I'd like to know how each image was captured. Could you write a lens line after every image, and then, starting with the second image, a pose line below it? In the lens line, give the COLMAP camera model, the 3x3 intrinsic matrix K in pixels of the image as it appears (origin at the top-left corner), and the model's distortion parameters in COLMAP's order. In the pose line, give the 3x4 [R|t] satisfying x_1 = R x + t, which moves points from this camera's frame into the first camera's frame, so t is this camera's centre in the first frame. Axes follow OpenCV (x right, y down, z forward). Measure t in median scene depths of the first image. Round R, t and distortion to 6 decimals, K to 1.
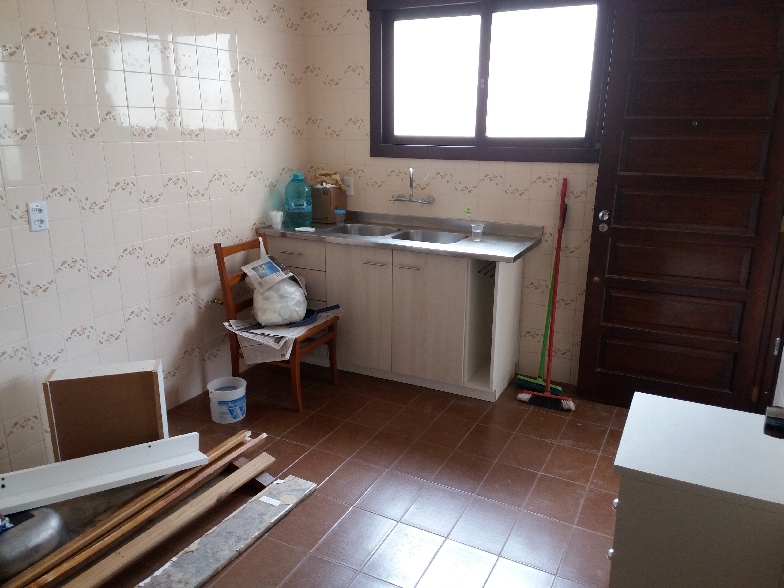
lens RADIAL K [[623.7, 0, 392.0], [0, 623.7, 294.0], [0, 0, 1]] dist [-0.009143, -0.006774]
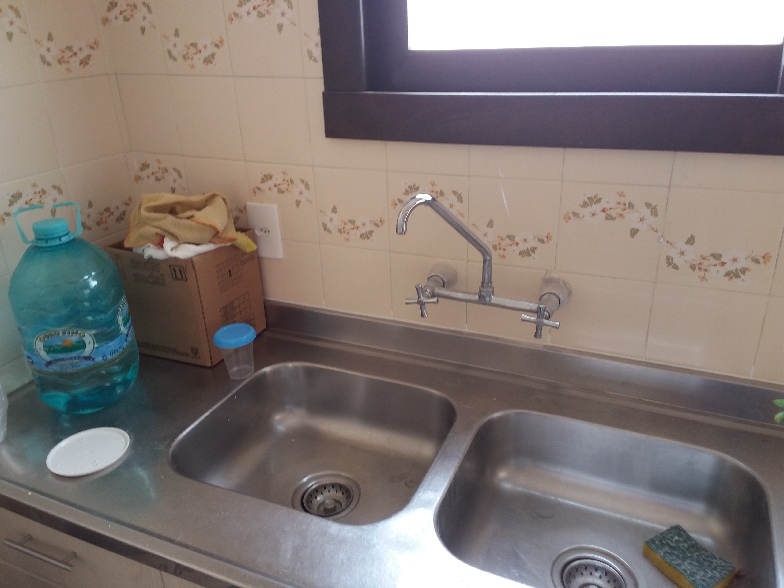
lens RADIAL K [[590.6, 0, 392.0], [0, 590.6, 294.0], [0, 0, 1]] dist [0.001121, -0.000254]
pose [[0.997823, -0.055855, 0.035067, -0.019198], [0.050419, 0.988820, 0.140331, -0.185730], [-0.042513, -0.138257, 0.989483, 0.725798]]
